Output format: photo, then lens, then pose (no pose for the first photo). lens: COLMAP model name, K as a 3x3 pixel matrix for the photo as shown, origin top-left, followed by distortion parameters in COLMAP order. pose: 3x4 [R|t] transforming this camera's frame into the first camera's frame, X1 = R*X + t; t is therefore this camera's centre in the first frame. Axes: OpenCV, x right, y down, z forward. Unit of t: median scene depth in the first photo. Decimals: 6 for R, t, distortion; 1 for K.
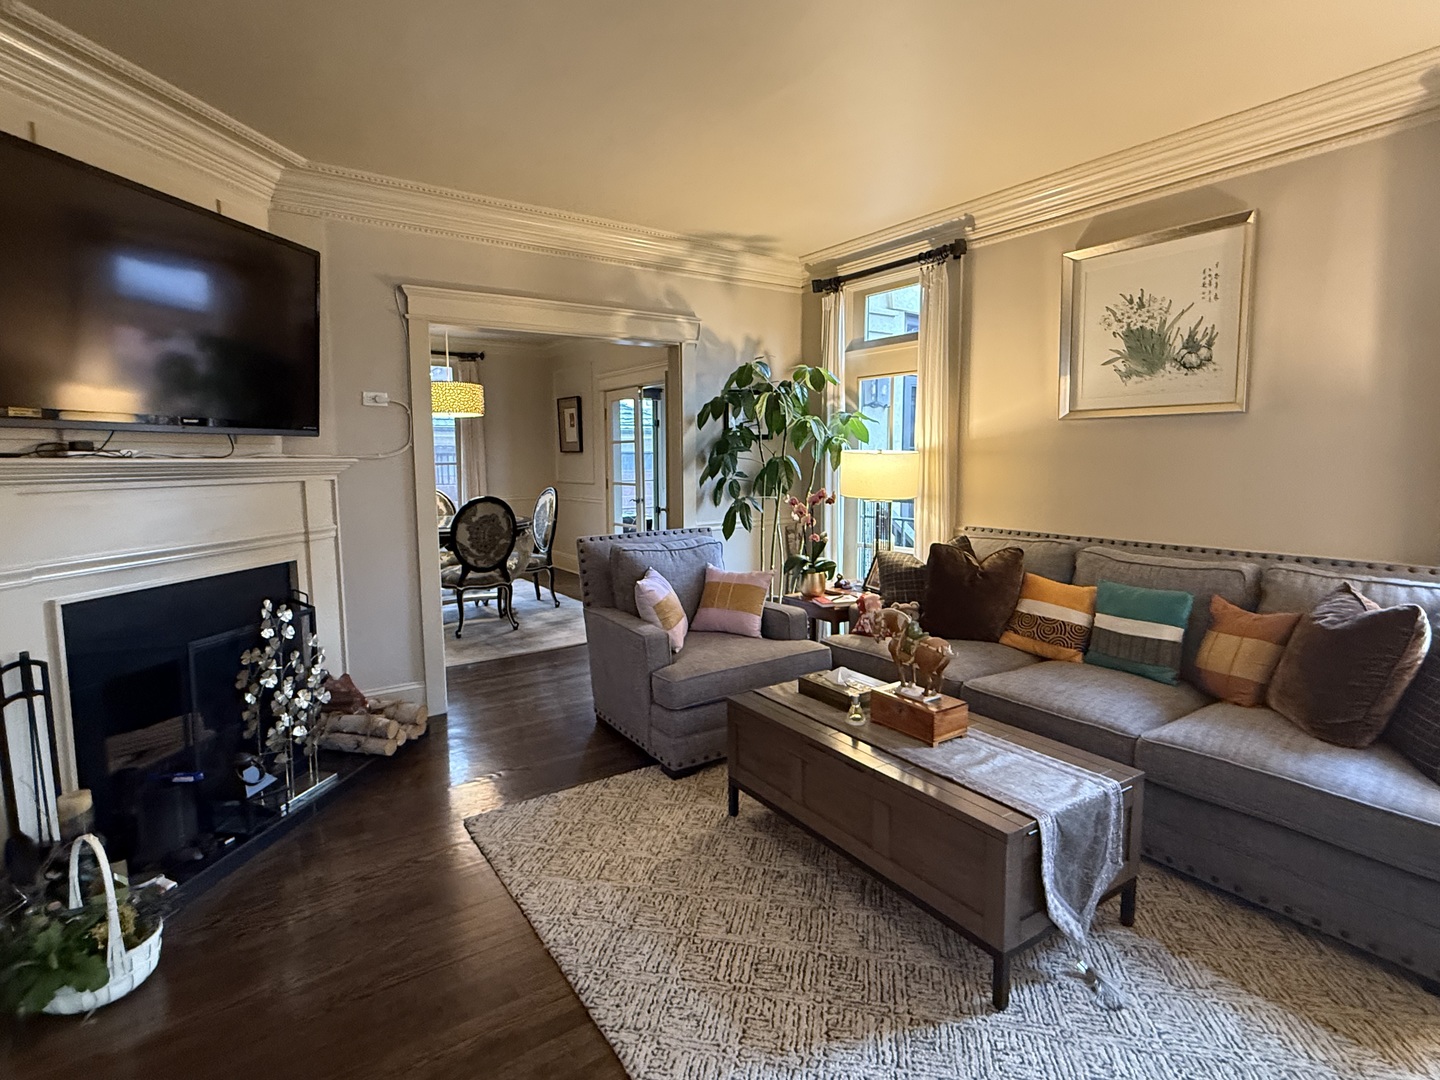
lens RADIAL K [[752.4, 0, 720.1], [0, 752.4, 530.6], [0, 0, 1]] dist [0.001512, 0.000034]
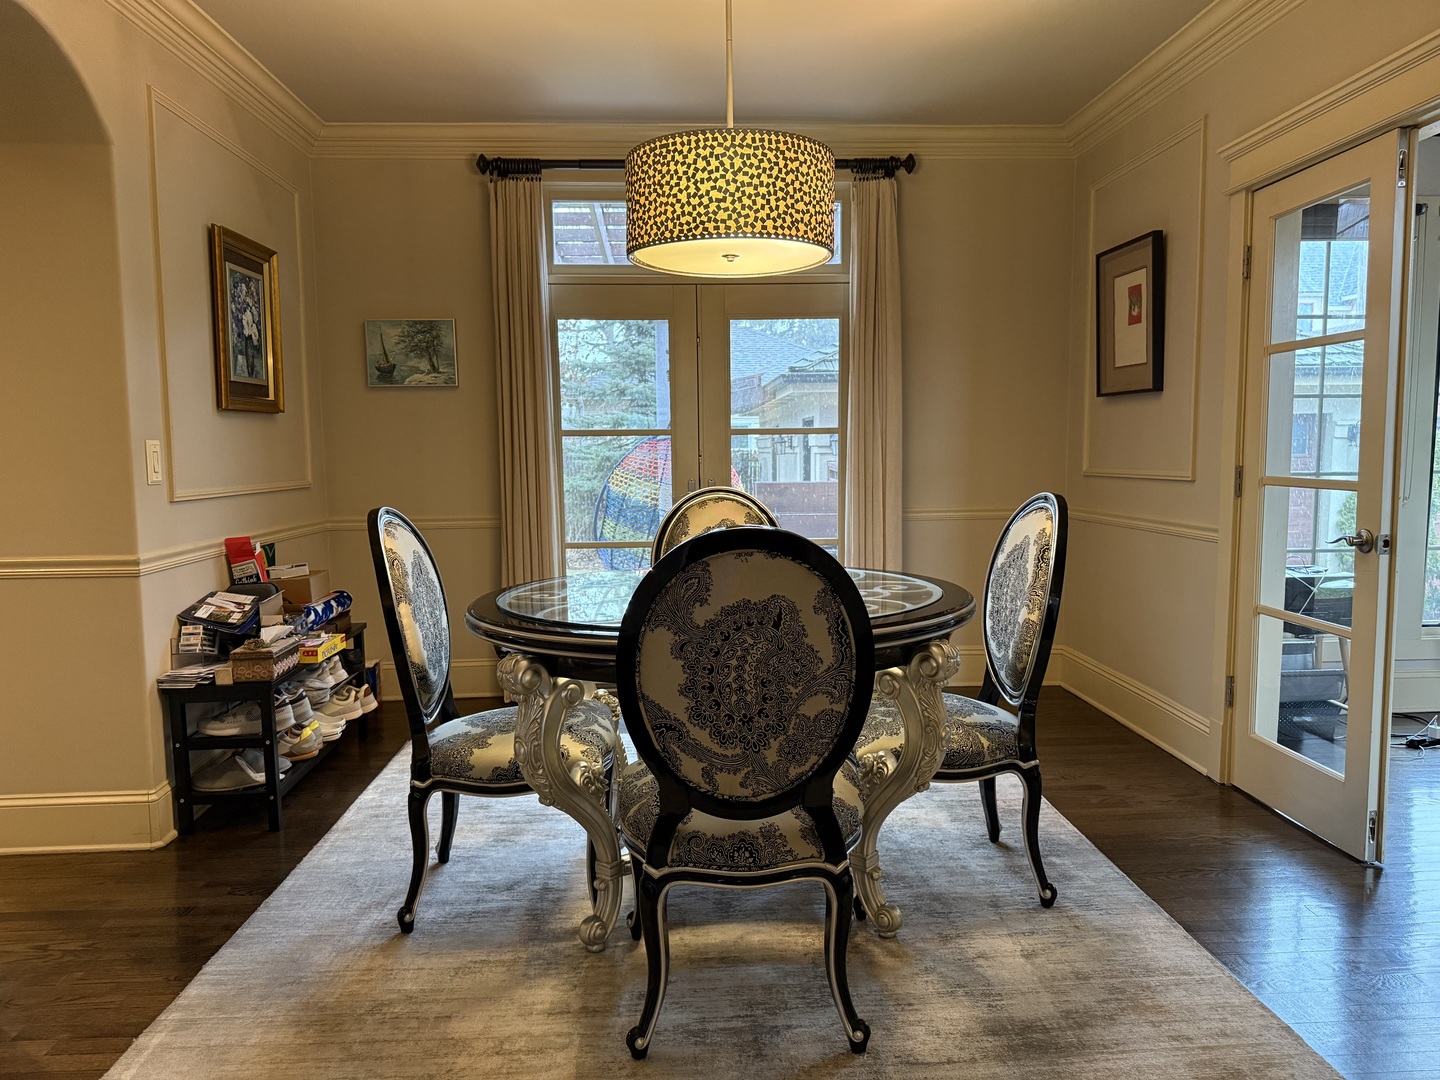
lens RADIAL K [[1028.2, 0, 729.4], [0, 1028.2, 536.1], [0, 0, 1]] dist [0.032801, -0.000380]
pose [[0.845838, 0.046487, -0.531410, -0.118998], [-0.050076, 0.998716, 0.007659, -0.038319], [0.531084, 0.020133, 0.847080, 0.617753]]
